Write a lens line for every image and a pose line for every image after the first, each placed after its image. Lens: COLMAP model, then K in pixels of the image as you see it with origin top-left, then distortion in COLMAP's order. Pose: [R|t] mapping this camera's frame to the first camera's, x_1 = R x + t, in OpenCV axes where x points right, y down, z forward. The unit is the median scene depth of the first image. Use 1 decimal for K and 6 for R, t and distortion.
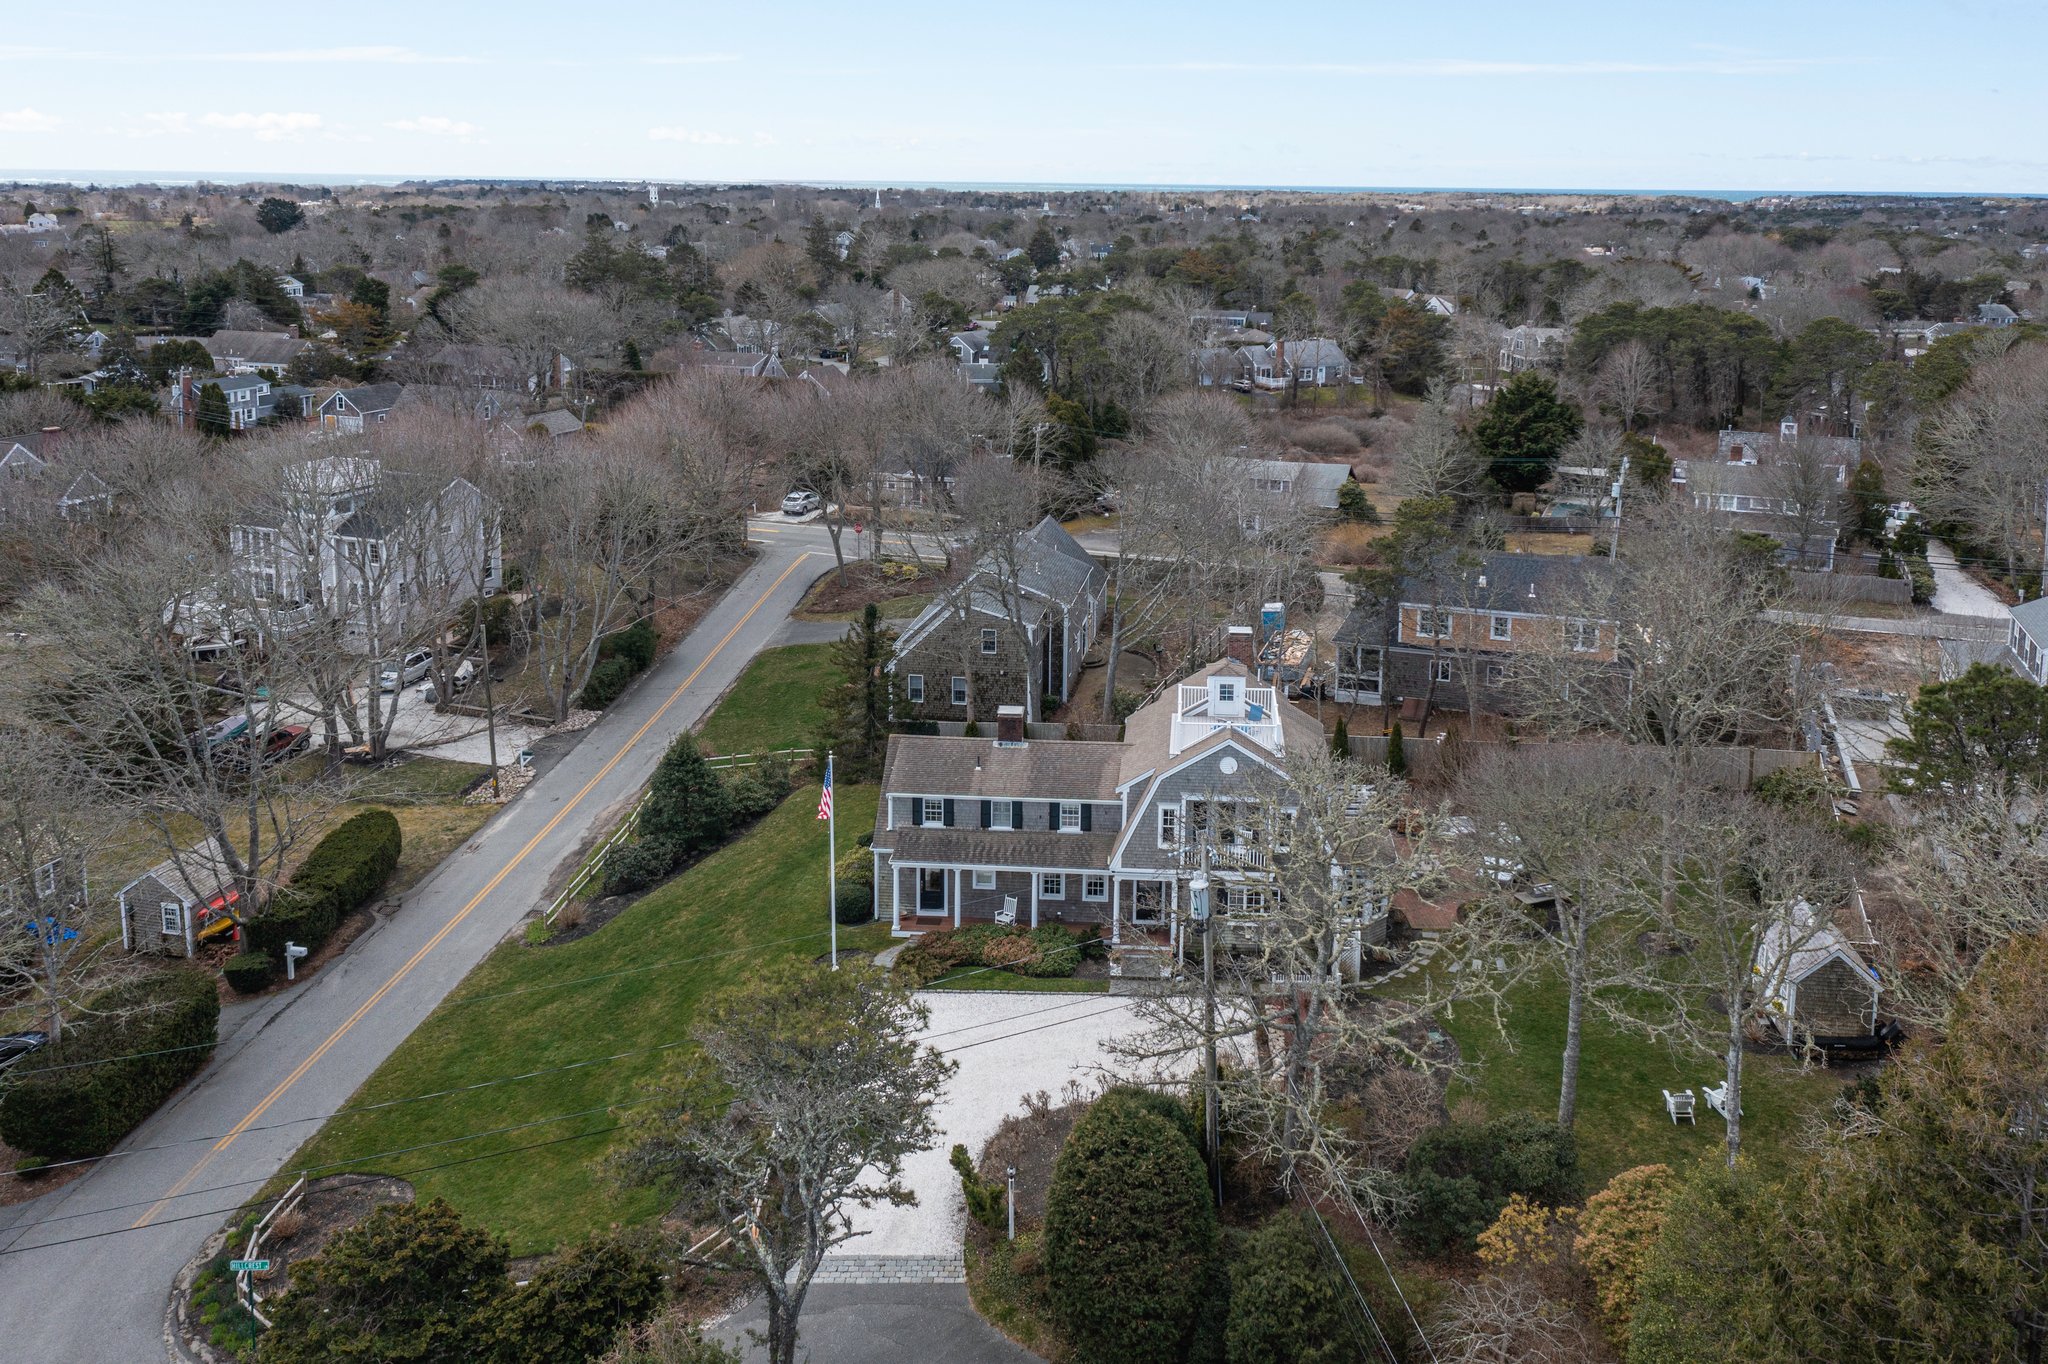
lens RADIAL K [[1714.7, 0, 1103.9], [0, 1714.7, 379.7], [0, 0, 1]] dist [-0.005104, -0.000055]
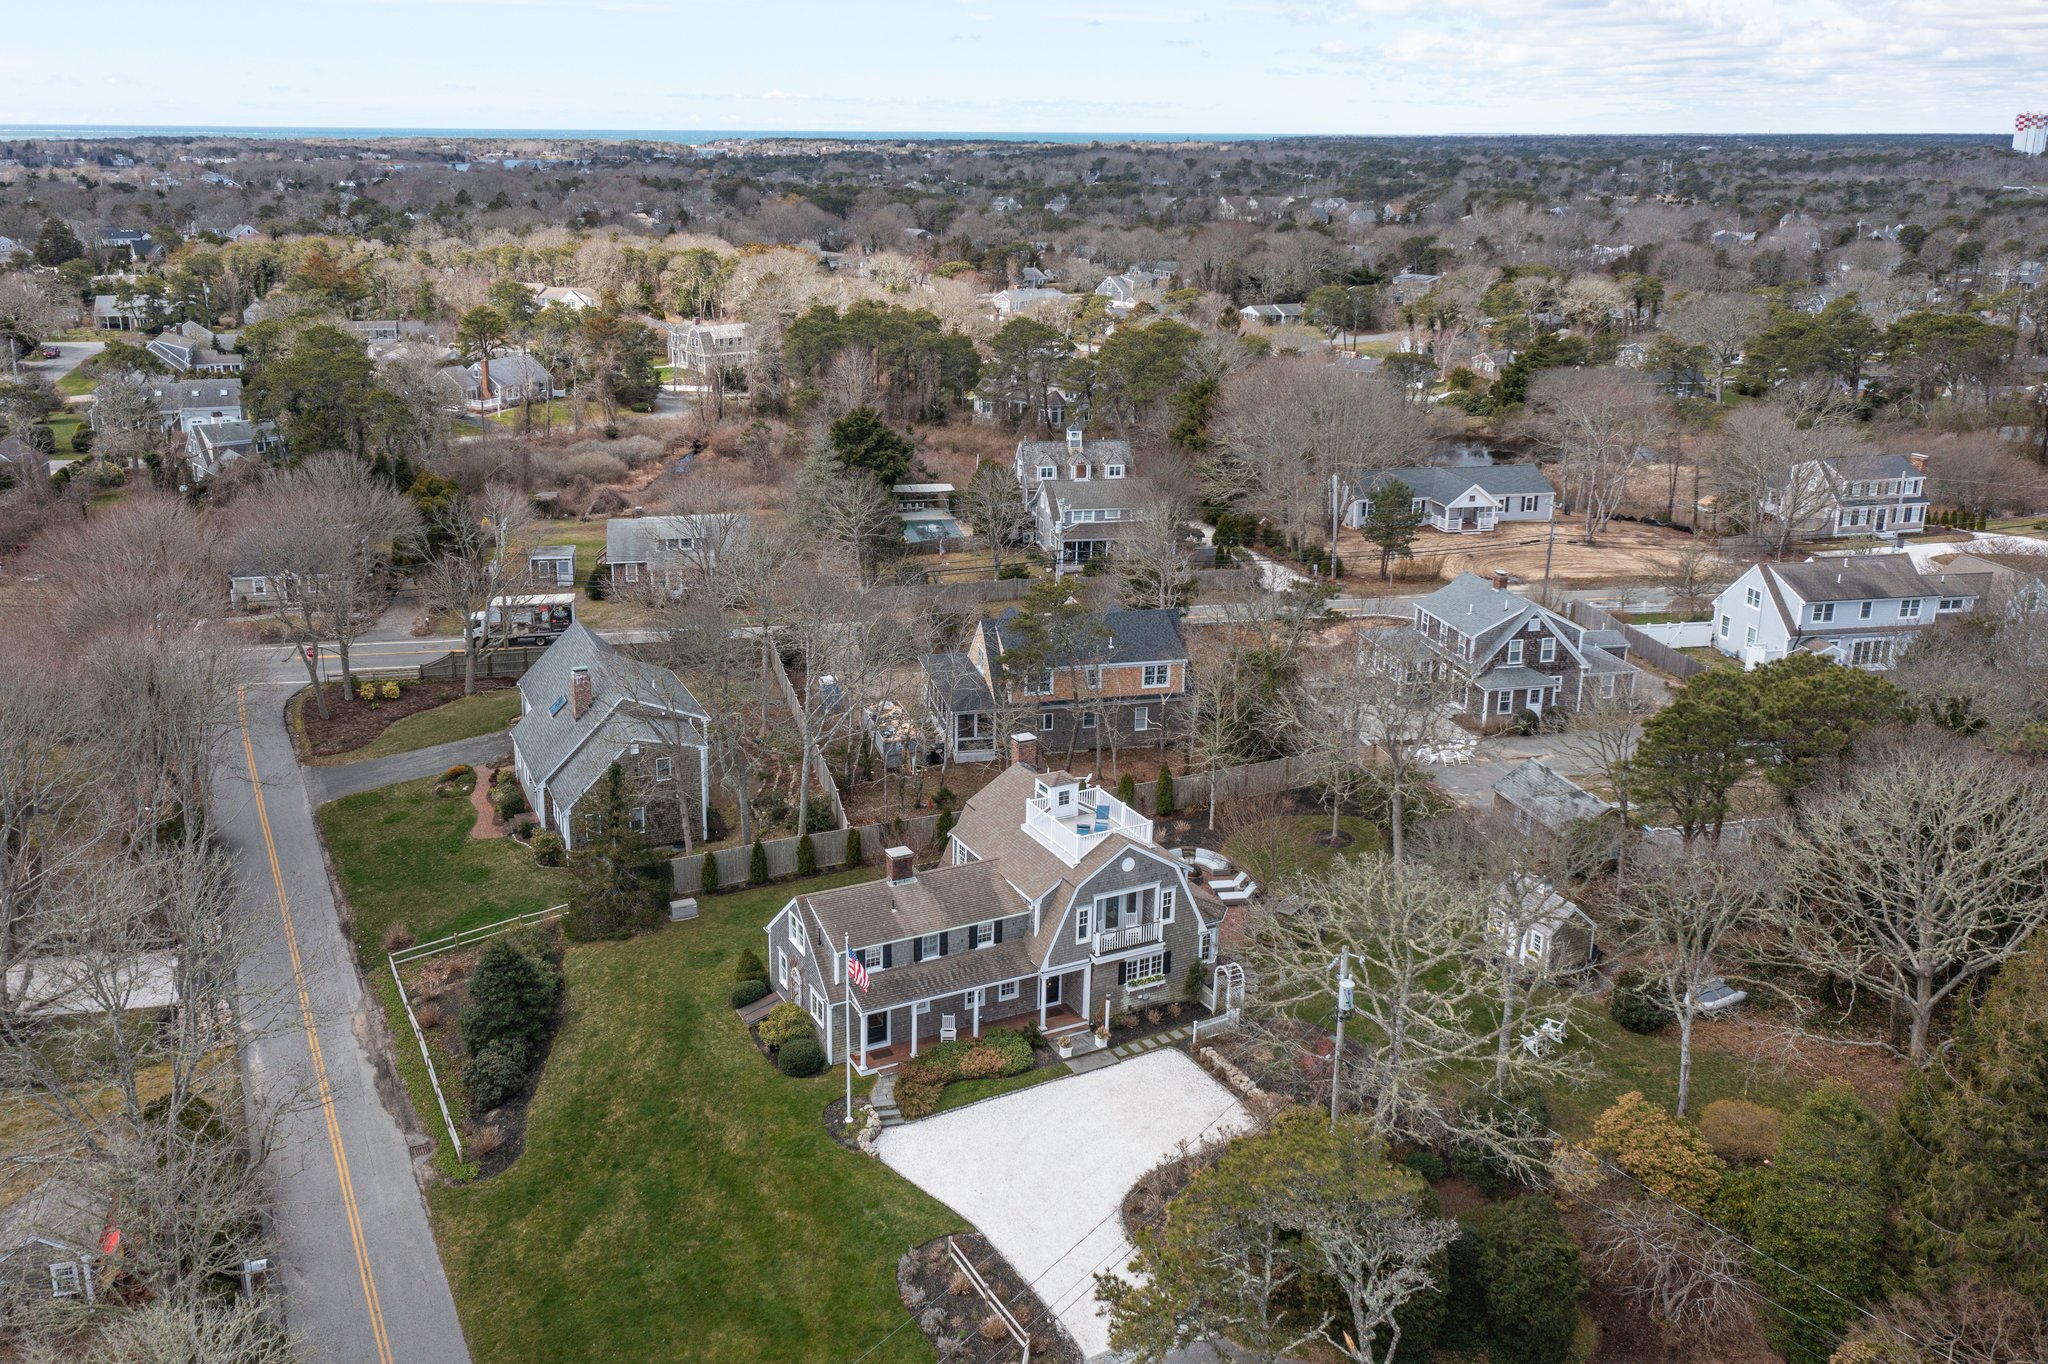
lens RADIAL K [[1687.5, 0, 911.5], [0, 1687.5, 590.0], [0, 0, 1]] dist [-0.002252, 0.013109]
pose [[0.878719, -0.140742, 0.456120, -0.548813], [0.073000, 0.983927, 0.162969, -0.157859], [-0.471725, -0.109908, 0.874869, 0.070754]]
